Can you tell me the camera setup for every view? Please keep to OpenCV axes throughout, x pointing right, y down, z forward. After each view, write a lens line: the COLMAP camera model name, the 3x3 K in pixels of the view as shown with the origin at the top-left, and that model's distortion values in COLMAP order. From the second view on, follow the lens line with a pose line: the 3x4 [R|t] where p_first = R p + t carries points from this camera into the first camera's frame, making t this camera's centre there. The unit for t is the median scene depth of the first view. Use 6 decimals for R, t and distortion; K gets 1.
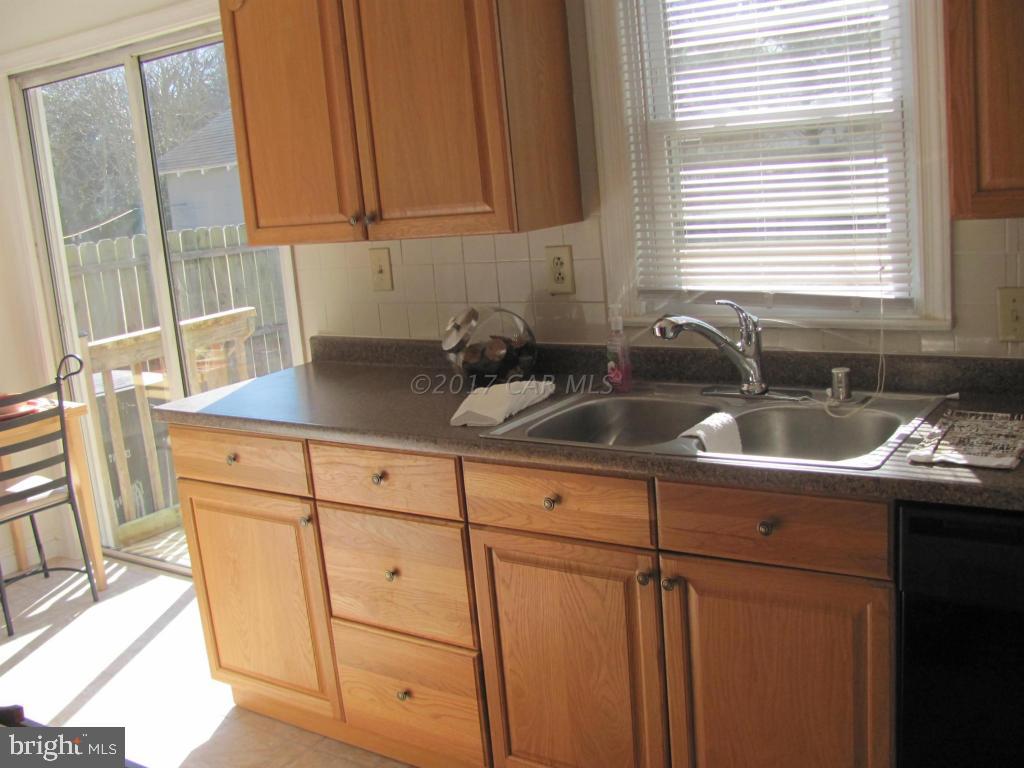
lens RADIAL K [[1079.9, 0, 503.2], [0, 1079.9, 381.1], [0, 0, 1]] dist [-0.130013, 0.000000]
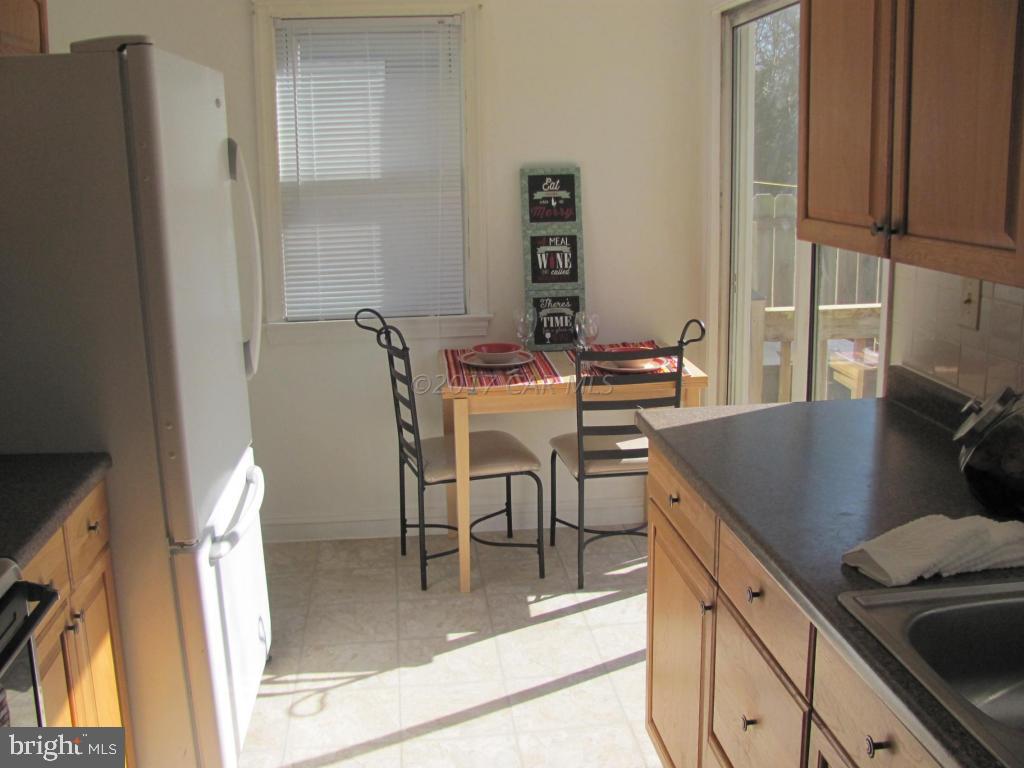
lens RADIAL K [[1079.9, 0, 531.3], [0, 1079.9, 404.3], [0, 0, 1]] dist [-0.130013, 0.000000]
pose [[0.679842, 0.245827, -0.690930, 0.229508], [-0.192254, 0.968936, 0.155570, -0.107699], [0.707710, 0.027071, 0.705984, 0.368881]]
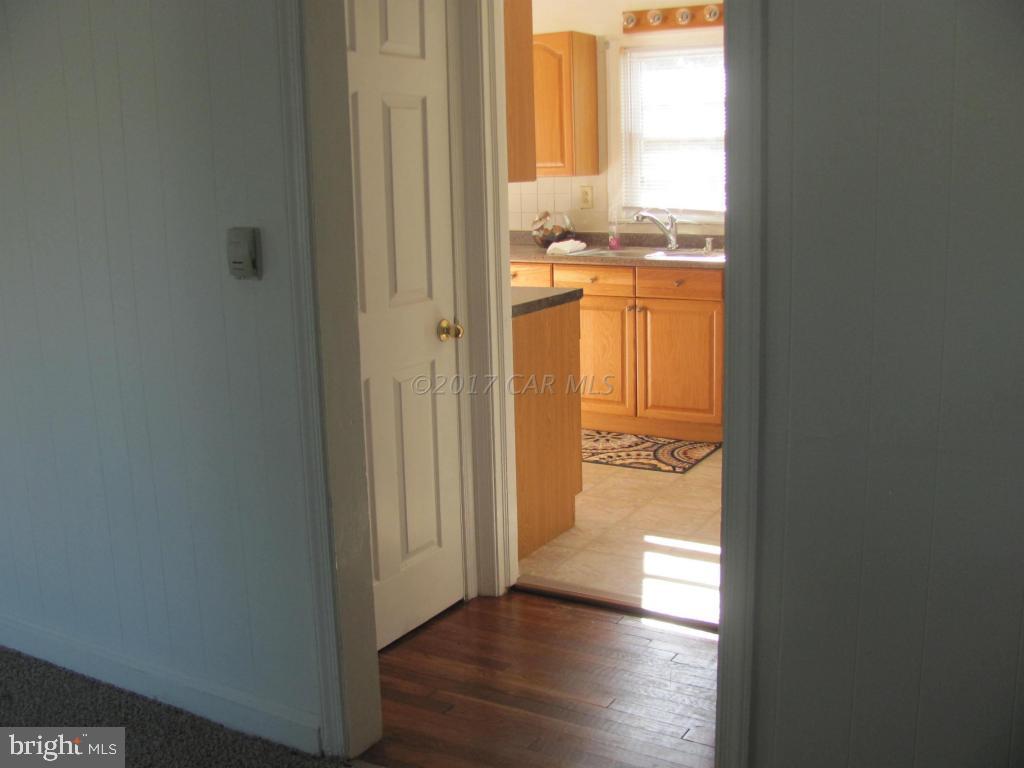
lens RADIAL K [[1079.9, 0, 513.1], [0, 1079.9, 377.7], [0, 0, 1]] dist [-0.130013, 0.000000]
pose [[0.994157, 0.044056, 0.098547, -0.314674], [-0.043179, 0.999007, -0.011014, 0.313554], [-0.098934, 0.006695, 0.995071, -1.228795]]
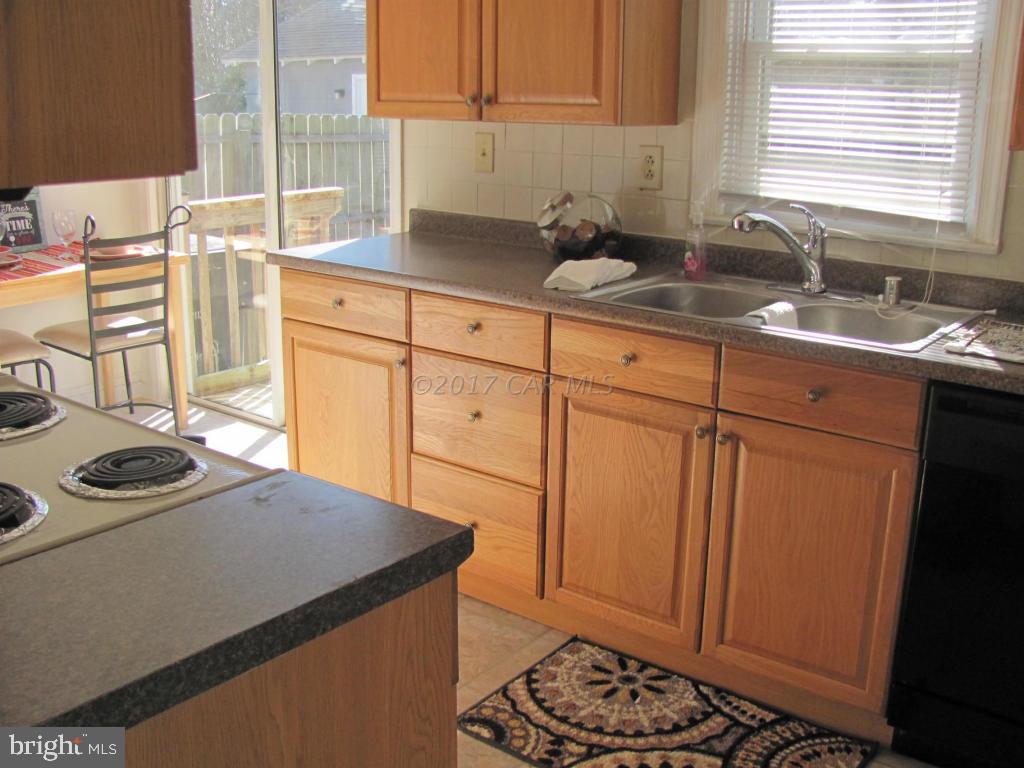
lens RADIAL K [[1079.9, 0, 515.9], [0, 1079.9, 376.4], [0, 0, 1]] dist [-0.130013, 0.000000]
pose [[0.993181, 0.114476, -0.022043, -0.038383], [-0.112883, 0.991580, 0.063455, 0.059529], [0.029121, -0.060534, 0.997741, -0.120437]]
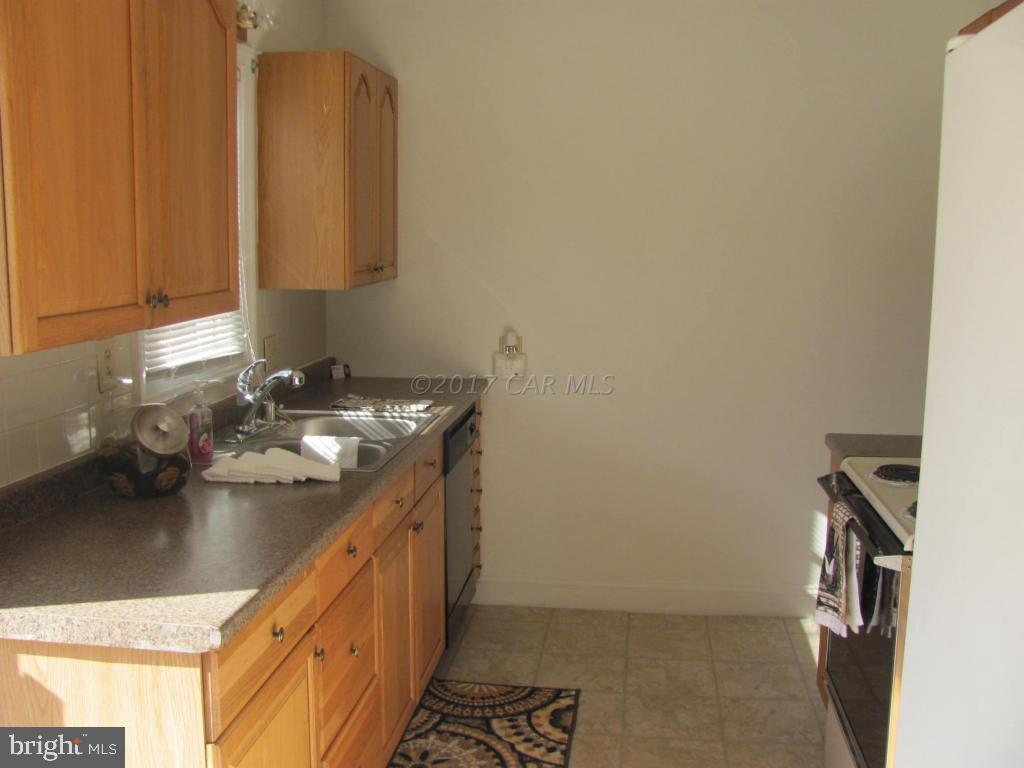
lens RADIAL K [[1079.9, 0, 513.1], [0, 1079.9, 381.0], [0, 0, 1]] dist [-0.130013, 0.000000]
pose [[-0.462100, -0.036491, 0.886077, -0.980280], [0.218821, 0.963568, 0.153800, -0.163791], [-0.859407, 0.264963, -0.437280, 1.191184]]
